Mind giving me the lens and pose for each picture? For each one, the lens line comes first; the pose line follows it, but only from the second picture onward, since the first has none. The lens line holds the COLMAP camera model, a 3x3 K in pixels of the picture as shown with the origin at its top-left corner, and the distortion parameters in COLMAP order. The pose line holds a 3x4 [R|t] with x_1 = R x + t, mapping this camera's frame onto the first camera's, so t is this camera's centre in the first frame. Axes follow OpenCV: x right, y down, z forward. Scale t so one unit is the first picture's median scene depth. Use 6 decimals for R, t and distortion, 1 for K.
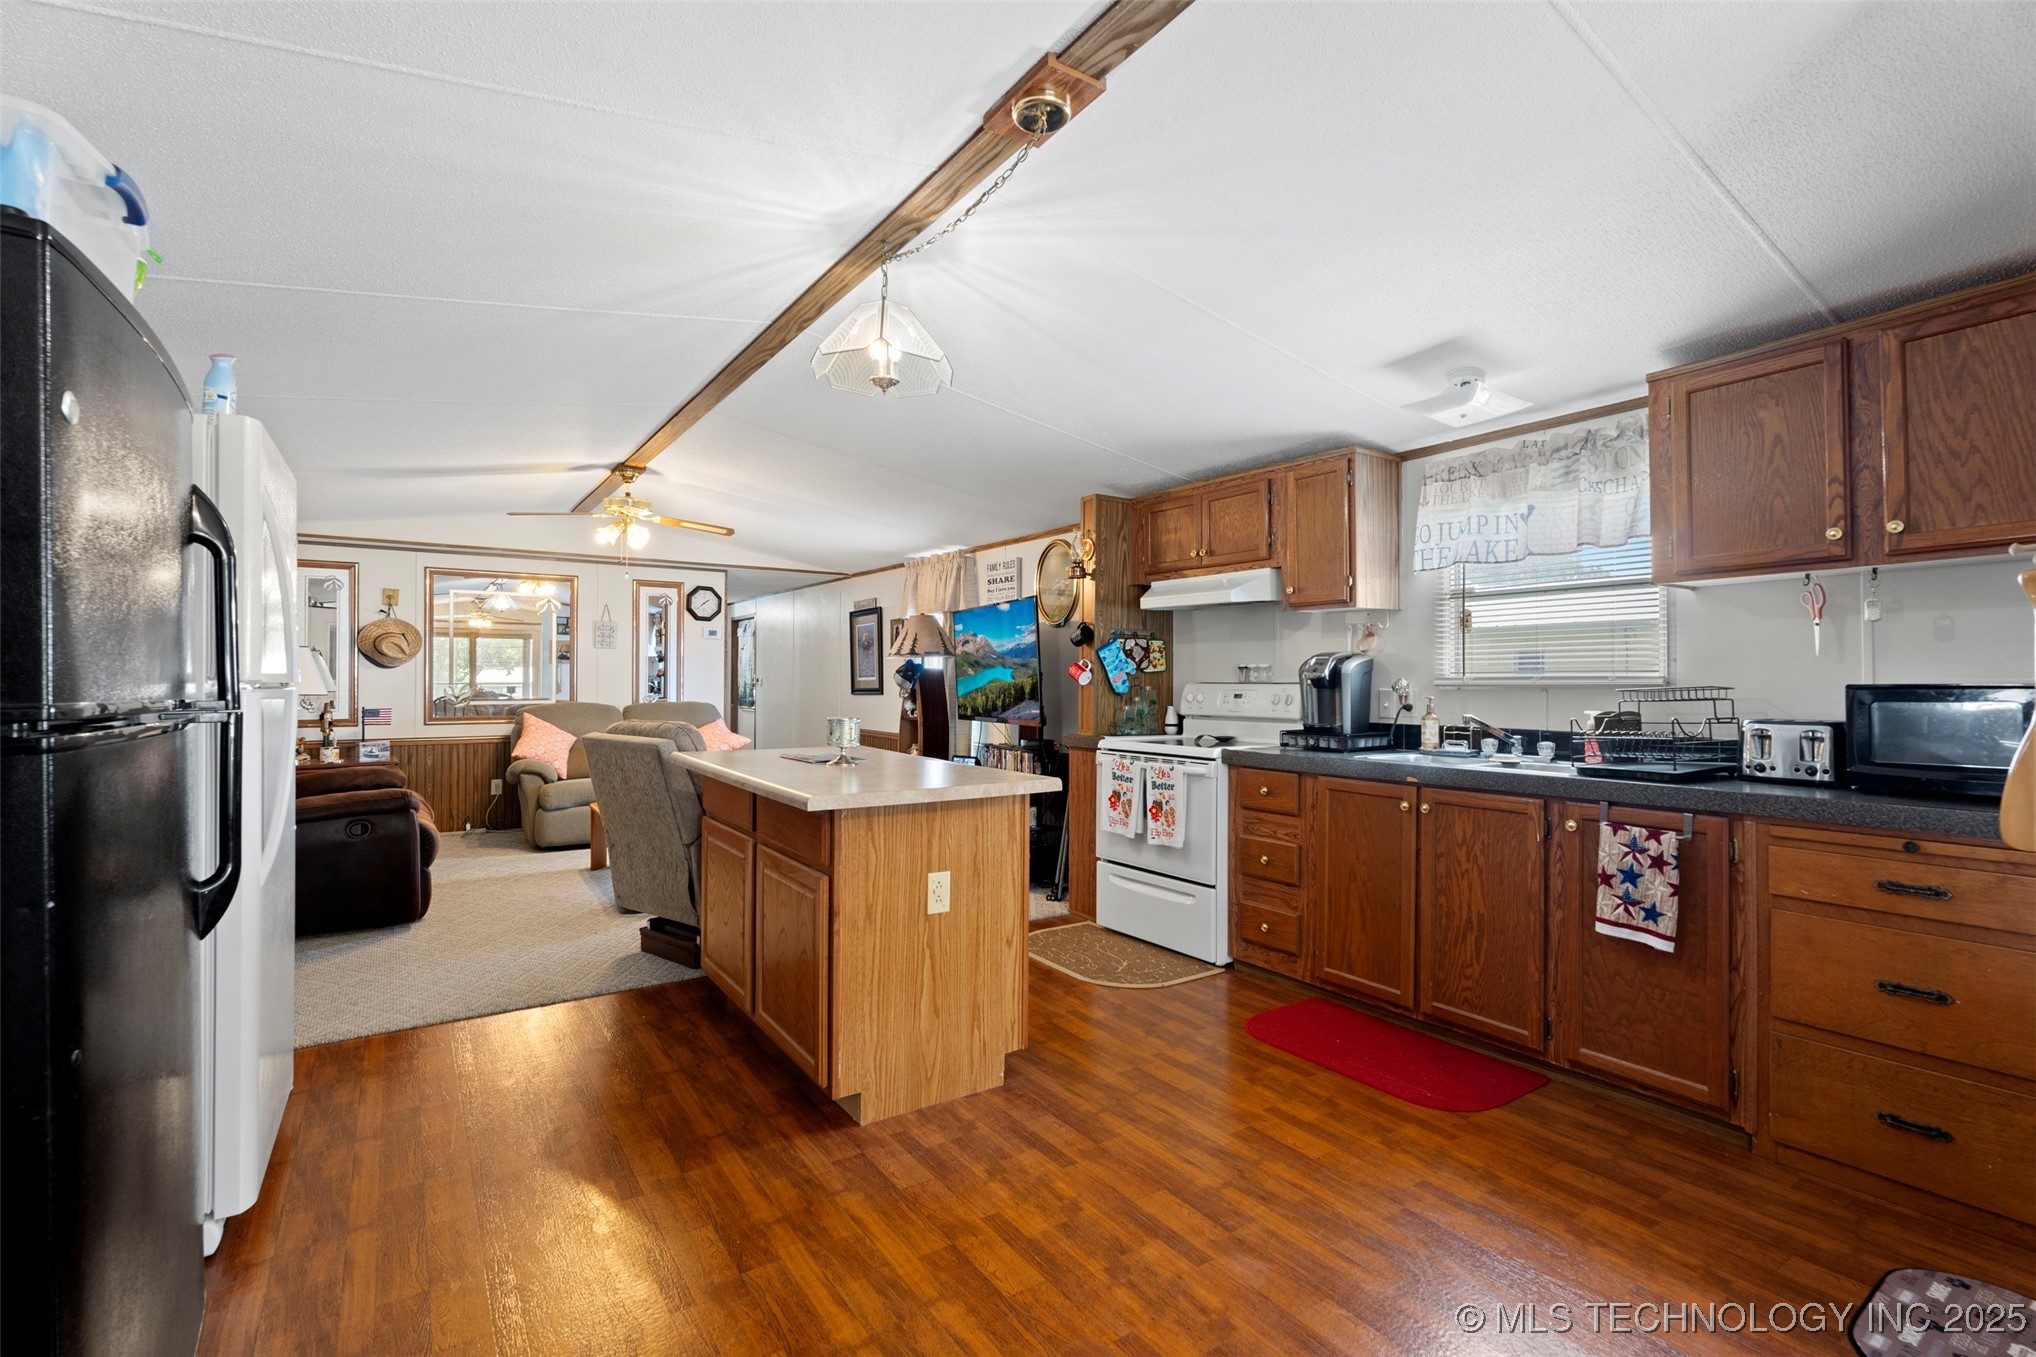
lens RADIAL K [[904.2, 0, 1023.6], [0, 904.2, 683.4], [0, 0, 1]] dist [0.002556, 0.000624]
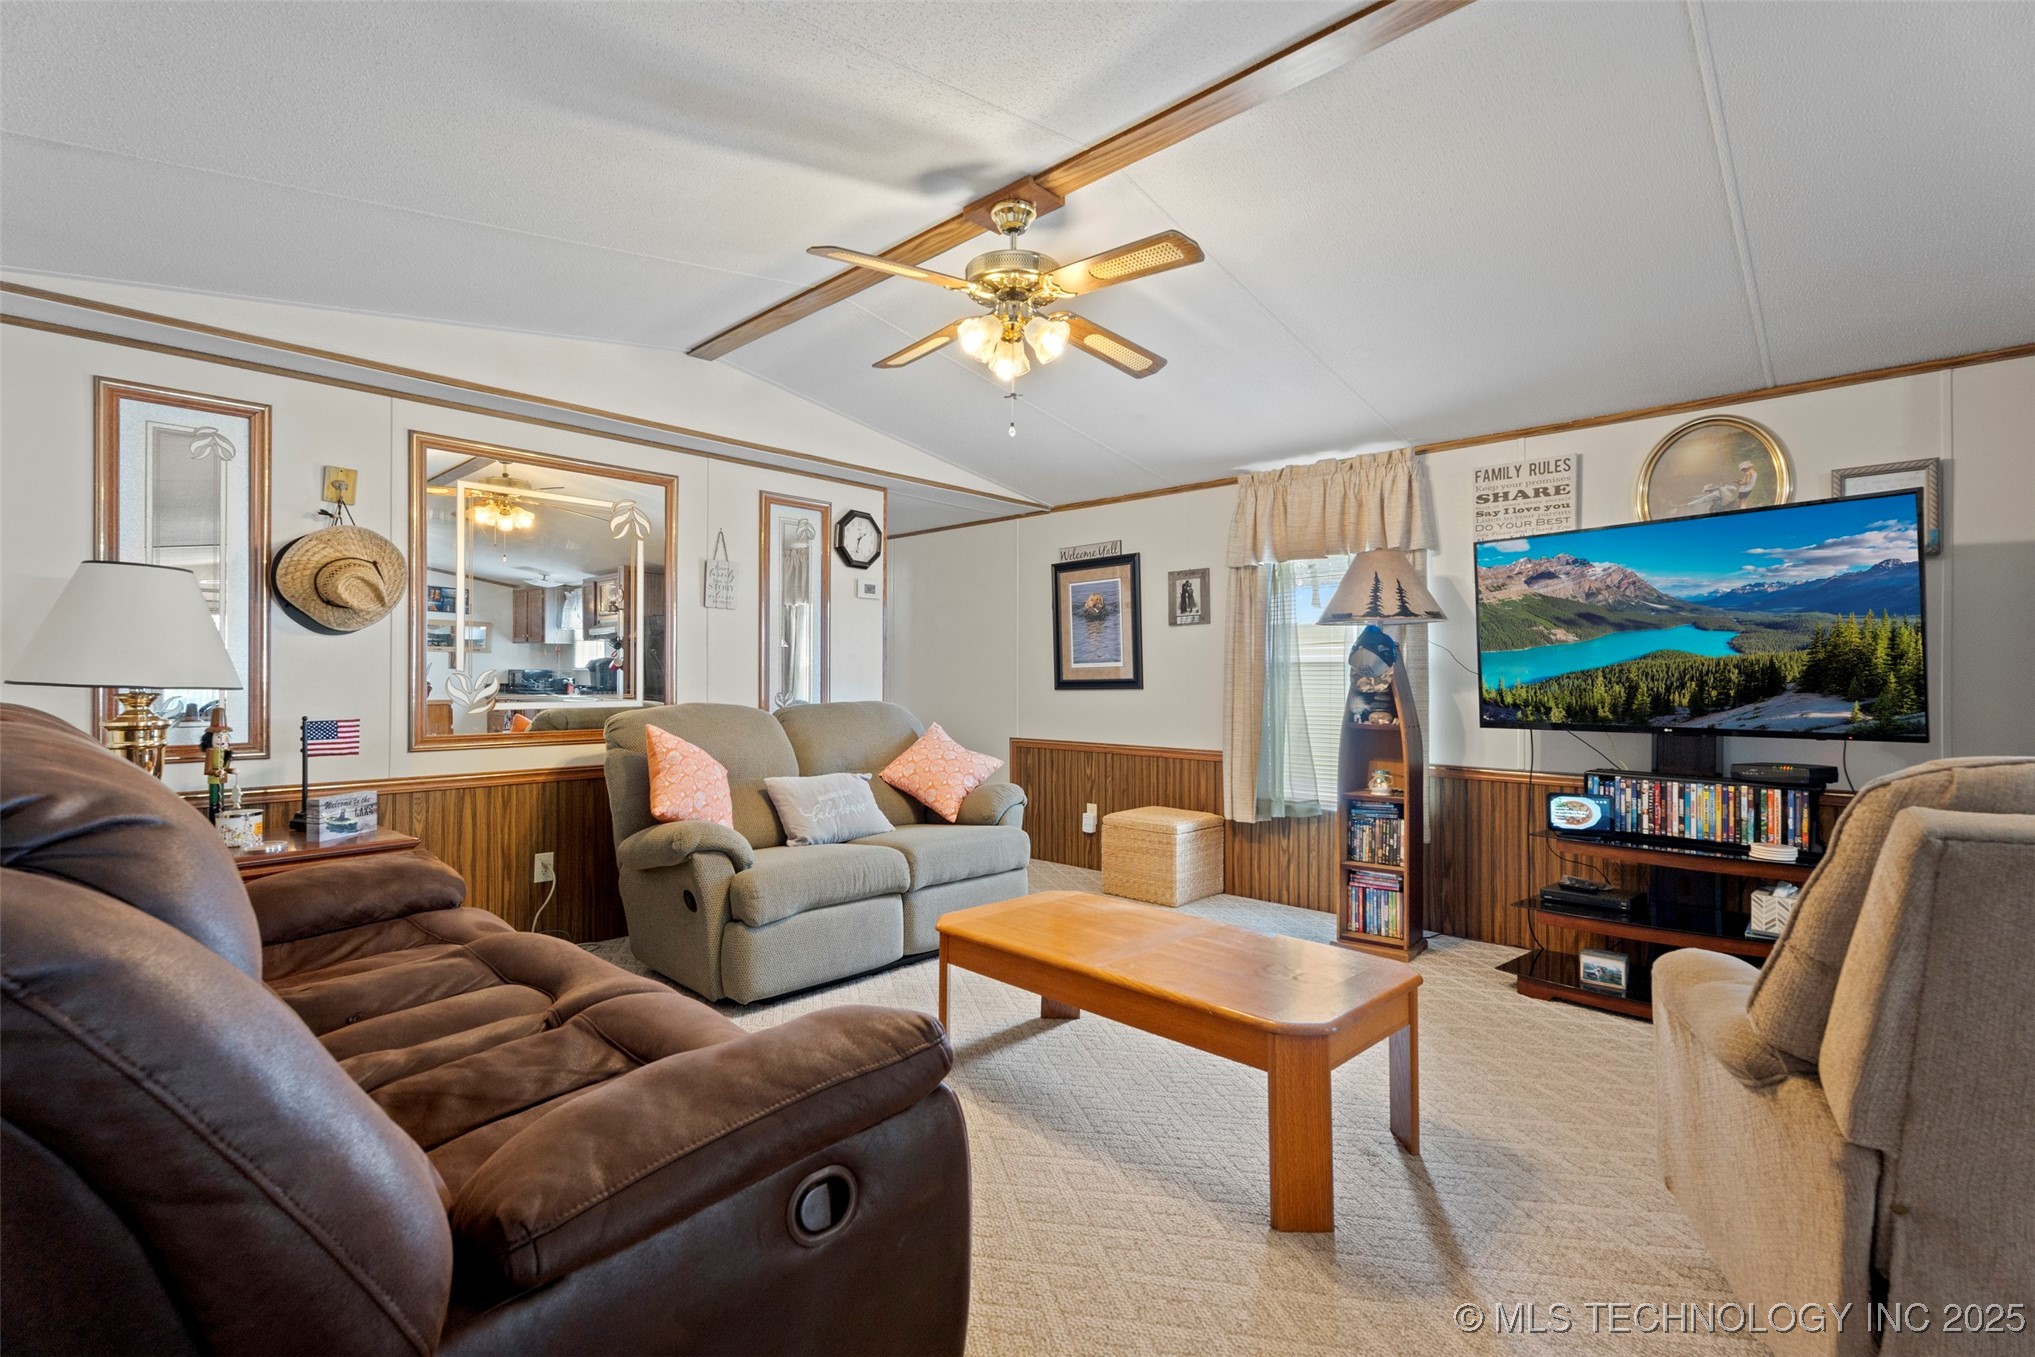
lens RADIAL K [[916.6, 0, 1026.1], [0, 916.6, 675.7], [0, 0, 1]] dist [0.001274, 0.000070]
pose [[0.977197, -0.000386, 0.212336, -0.483761], [0.002182, 0.999964, -0.008227, 0.010434], [-0.212325, 0.008502, 0.977162, 0.485932]]
